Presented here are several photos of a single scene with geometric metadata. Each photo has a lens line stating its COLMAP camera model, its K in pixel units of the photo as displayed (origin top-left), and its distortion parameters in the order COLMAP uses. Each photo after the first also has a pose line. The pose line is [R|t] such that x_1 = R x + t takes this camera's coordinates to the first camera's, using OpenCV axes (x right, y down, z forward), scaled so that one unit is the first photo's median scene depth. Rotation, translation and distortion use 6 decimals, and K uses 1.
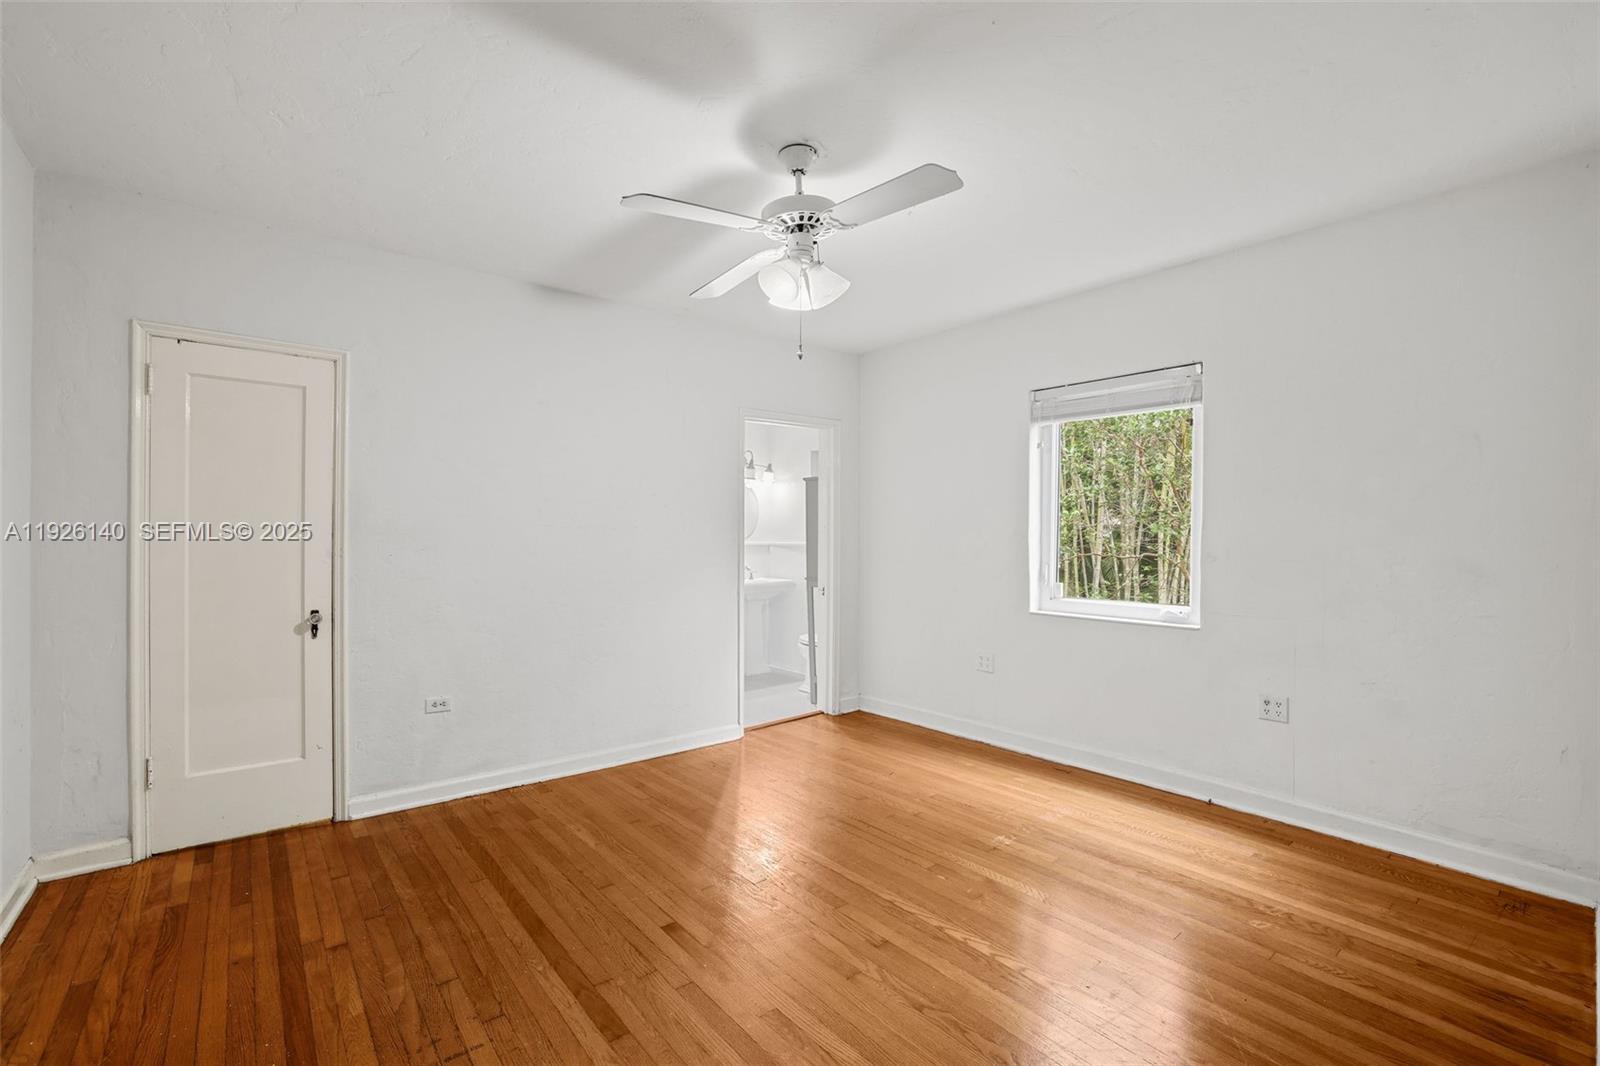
lens RADIAL K [[693.6, 0, 799.7], [0, 693.6, 530.7], [0, 0, 1]] dist [-0.044949, 0.014794]
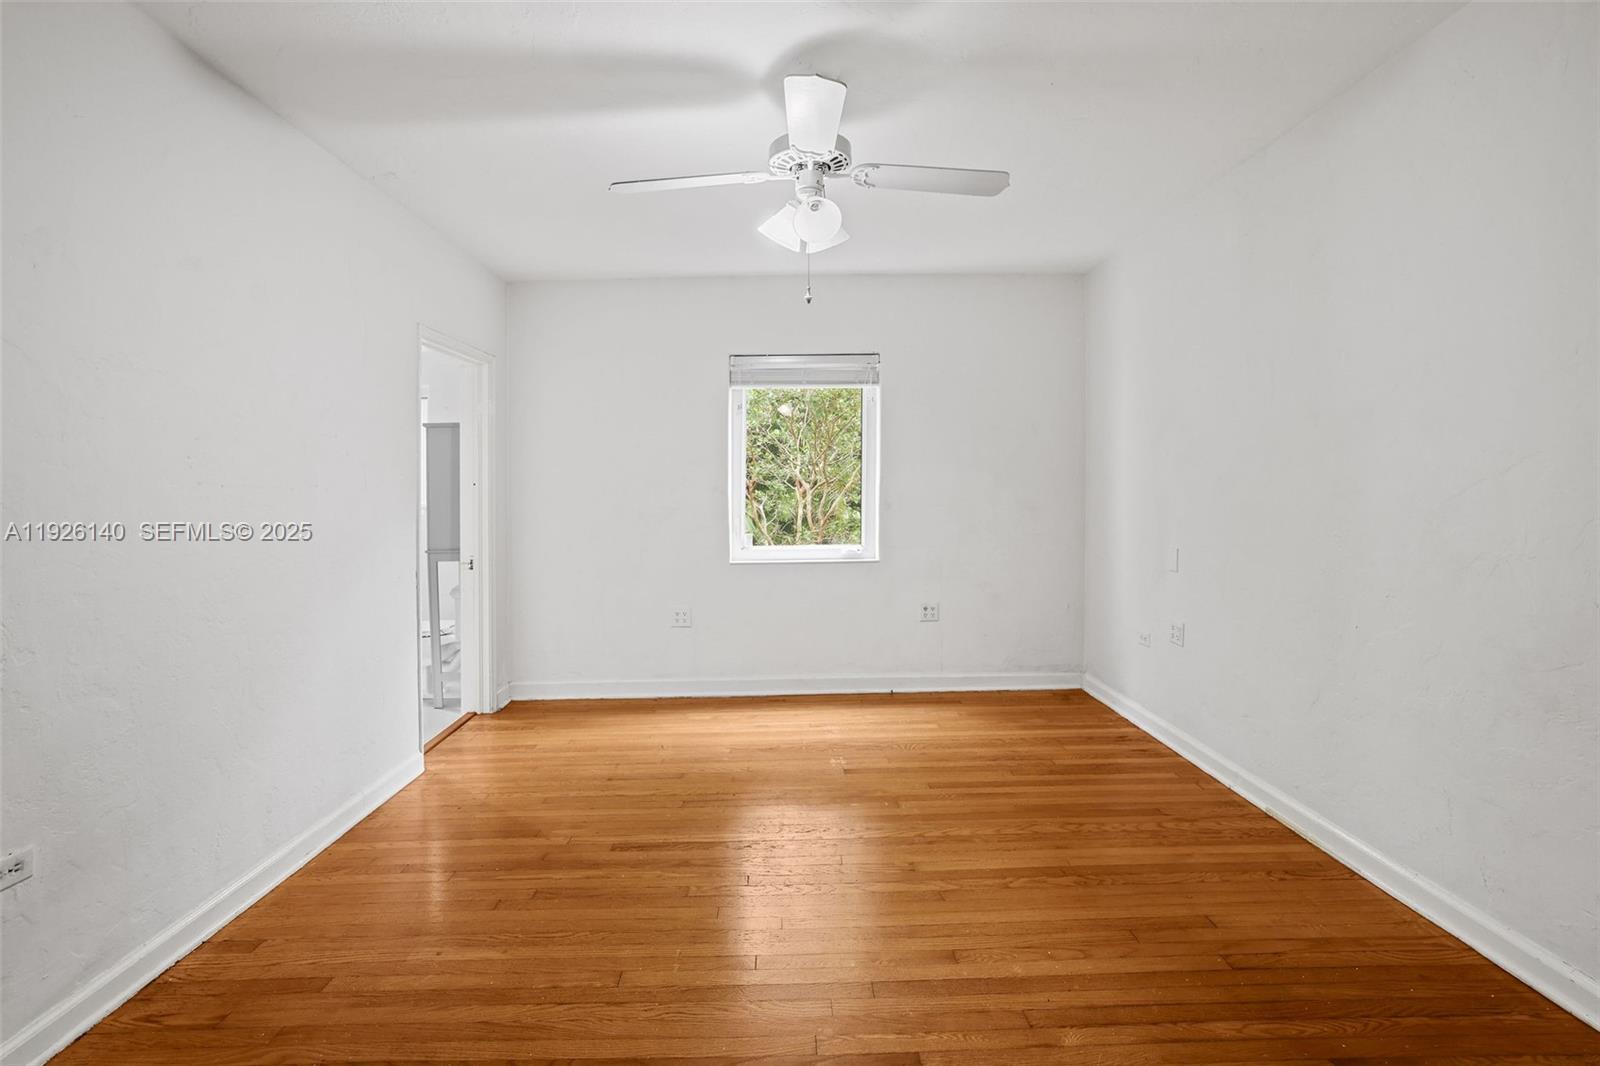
lens RADIAL K [[693.6, 0, 801.8], [0, 693.6, 499.7], [0, 0, 1]] dist [-0.044949, 0.014794]
pose [[0.626052, -0.022341, 0.779461, -0.526995], [0.012635, 0.999749, 0.018507, 0.001858], [-0.779679, -0.001738, 0.626177, 0.296689]]
